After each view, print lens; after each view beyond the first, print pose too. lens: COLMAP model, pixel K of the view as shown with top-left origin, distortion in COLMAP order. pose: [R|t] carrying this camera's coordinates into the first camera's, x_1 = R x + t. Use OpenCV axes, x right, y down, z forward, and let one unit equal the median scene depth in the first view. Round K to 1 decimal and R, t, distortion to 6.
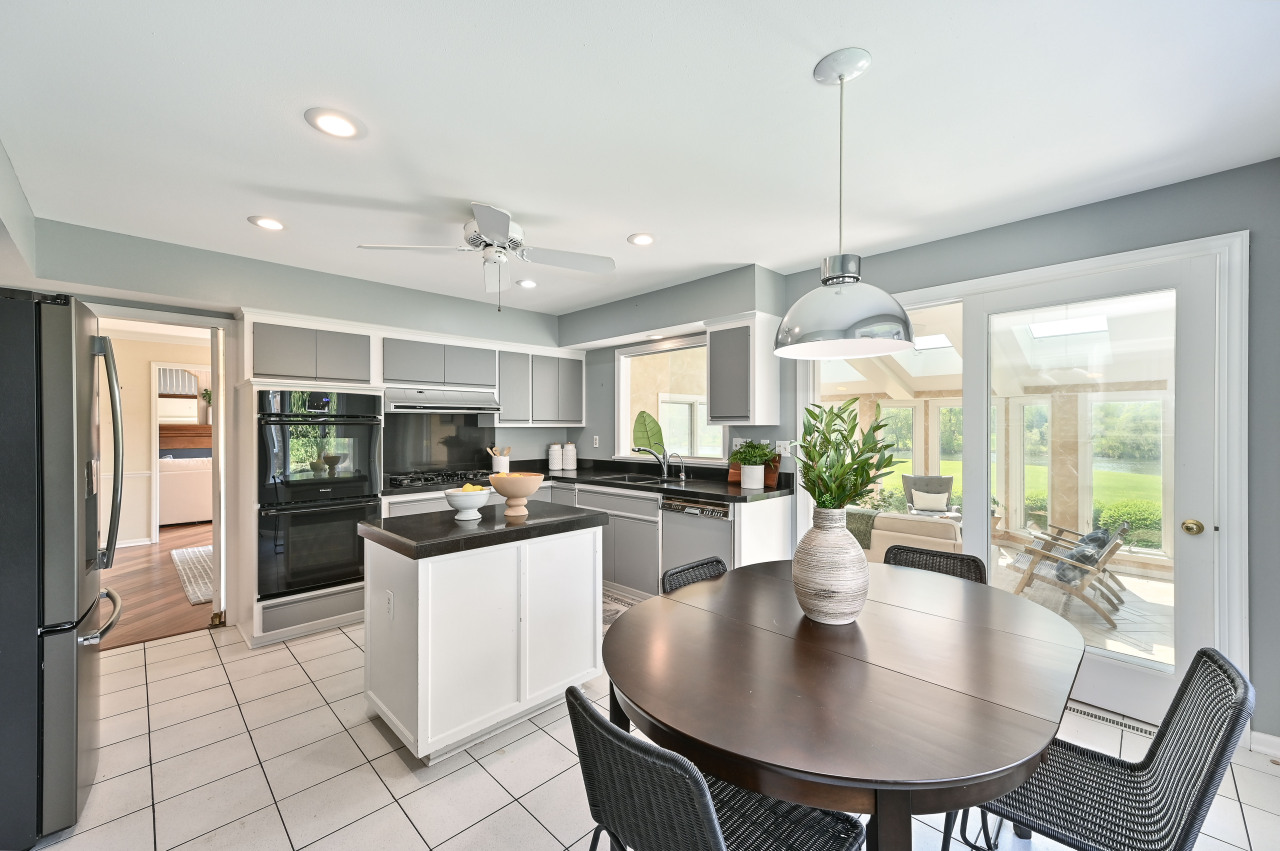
lens RADIAL K [[513.5, 0, 628.7], [0, 513.5, 431.9], [0, 0, 1]] dist [0.003634, 0.000150]
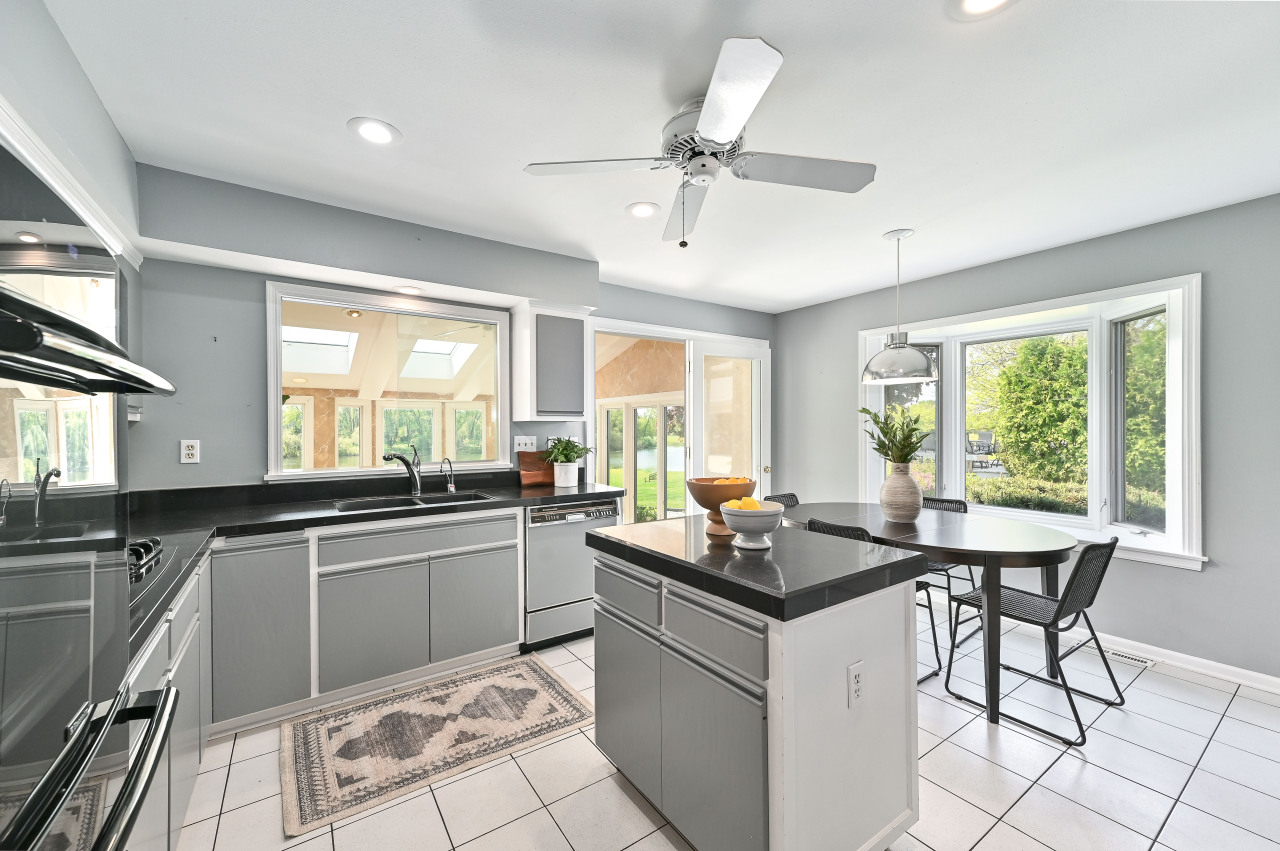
lens RADIAL K [[513.5, 0, 641.9], [0, 513.5, 426.7], [0, 0, 1]] dist [0.003634, 0.000150]
pose [[0.151629, 0.003888, 0.988430, -0.635460], [0.014746, 0.999872, -0.006195, 0.004985], [-0.988328, 0.015515, 0.151552, 0.649001]]
